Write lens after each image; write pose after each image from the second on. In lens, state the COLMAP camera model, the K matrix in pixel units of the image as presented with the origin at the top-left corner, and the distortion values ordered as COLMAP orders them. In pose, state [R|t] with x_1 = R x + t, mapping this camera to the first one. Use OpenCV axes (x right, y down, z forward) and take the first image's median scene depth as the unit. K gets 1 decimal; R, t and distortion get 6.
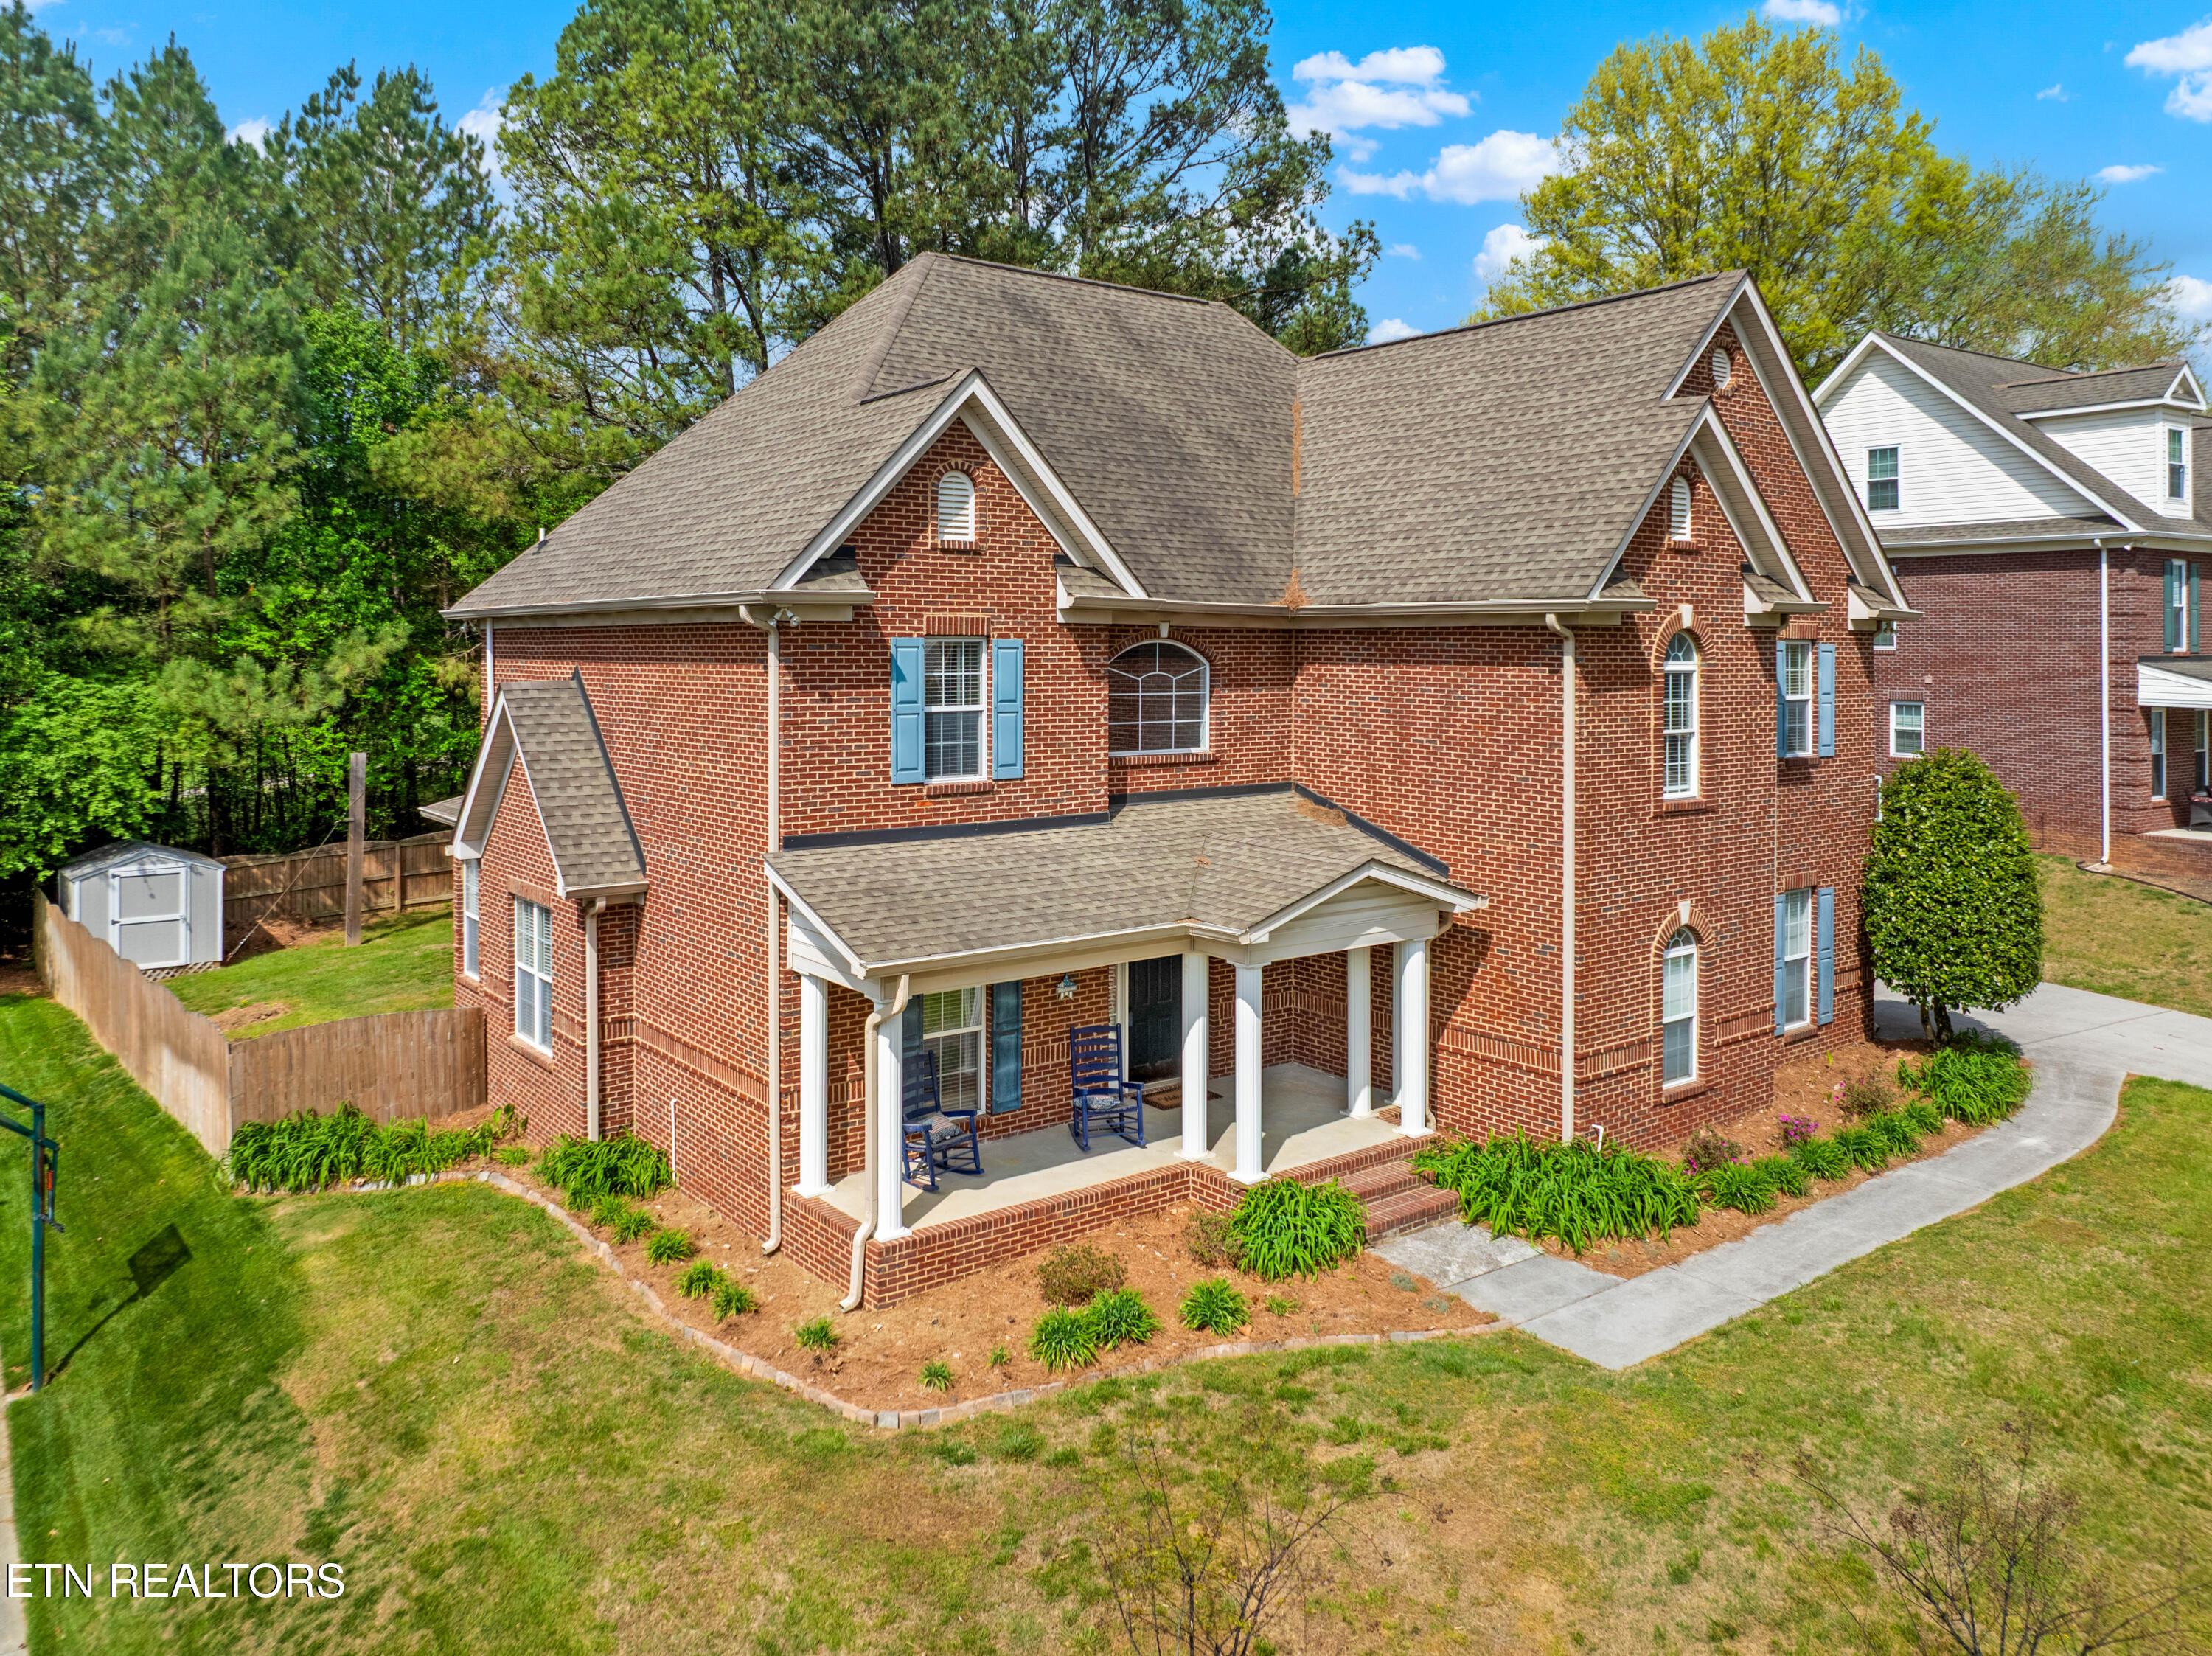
lens RADIAL K [[1546.4, 0, 1138.9], [0, 1546.4, 675.2], [0, 0, 1]] dist [-0.029014, -0.005977]
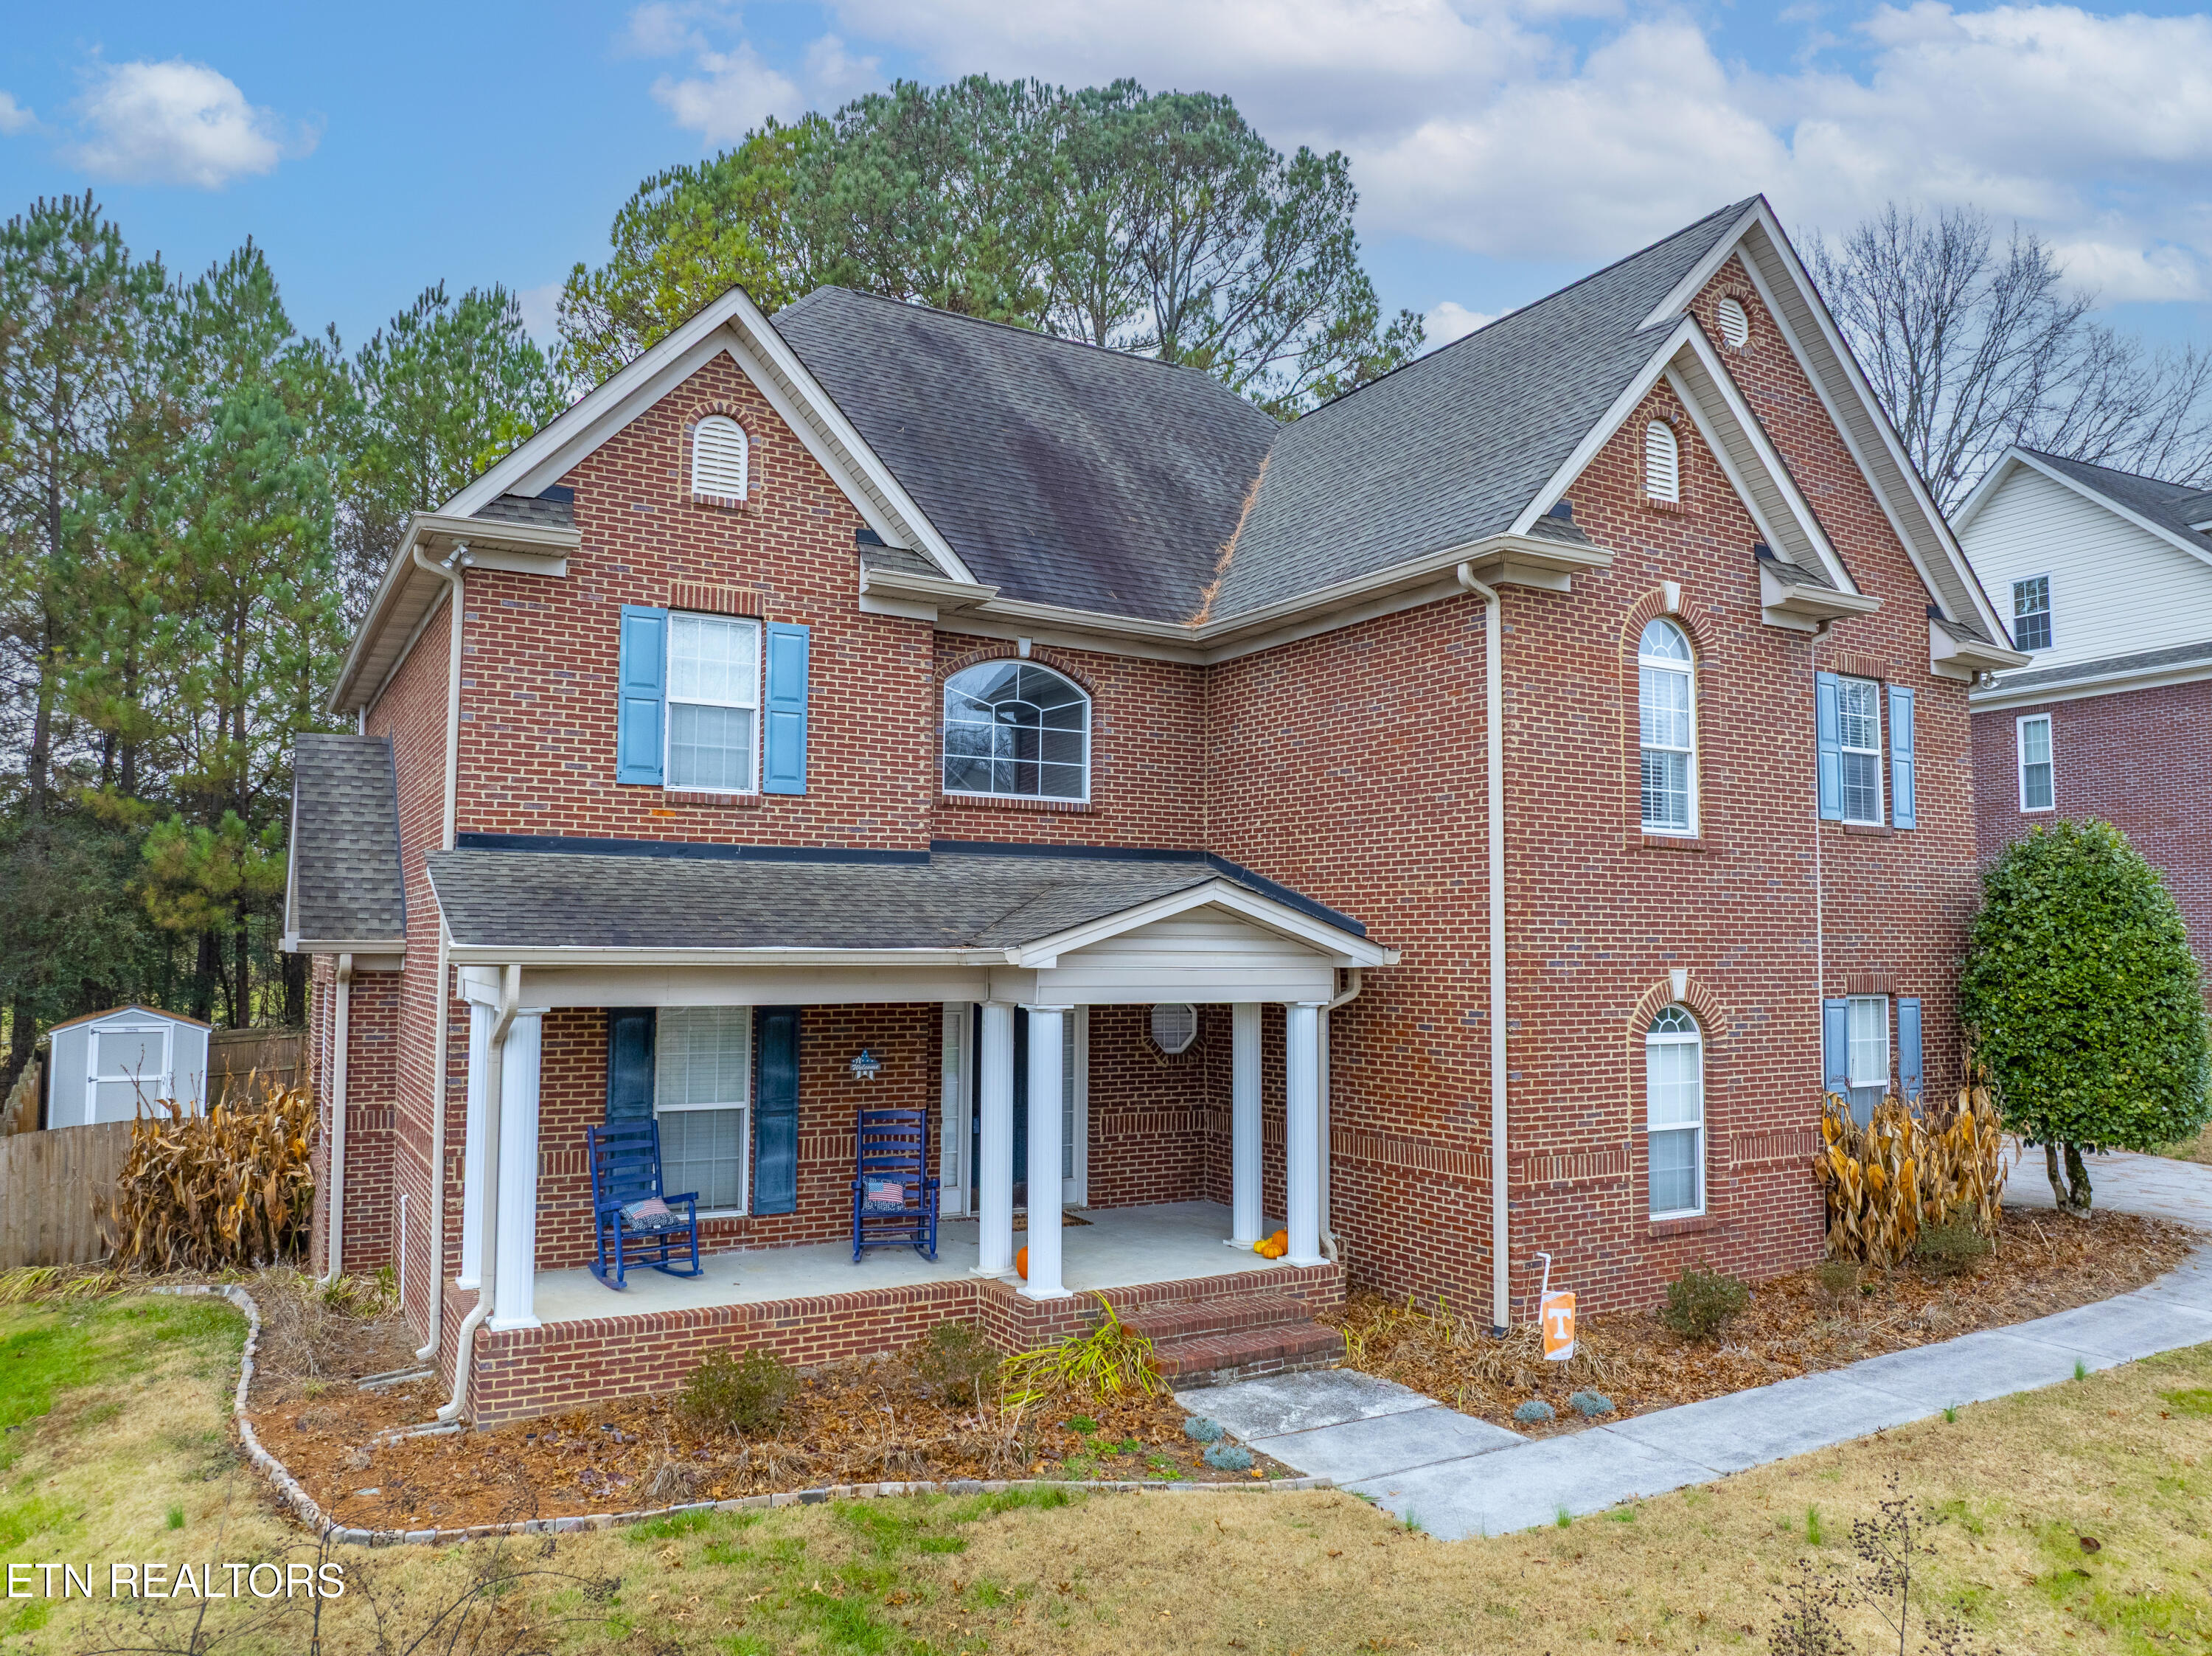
lens RADIAL K [[1546.4, 0, 1098.4], [0, 1546.4, 836.4], [0, 0, 1]] dist [-0.029014, -0.005977]
pose [[0.991712, -0.004658, -0.128393, 0.170359], [-0.004644, 0.997390, -0.072056, 0.137909], [0.128394, 0.072055, 0.989102, 0.214324]]
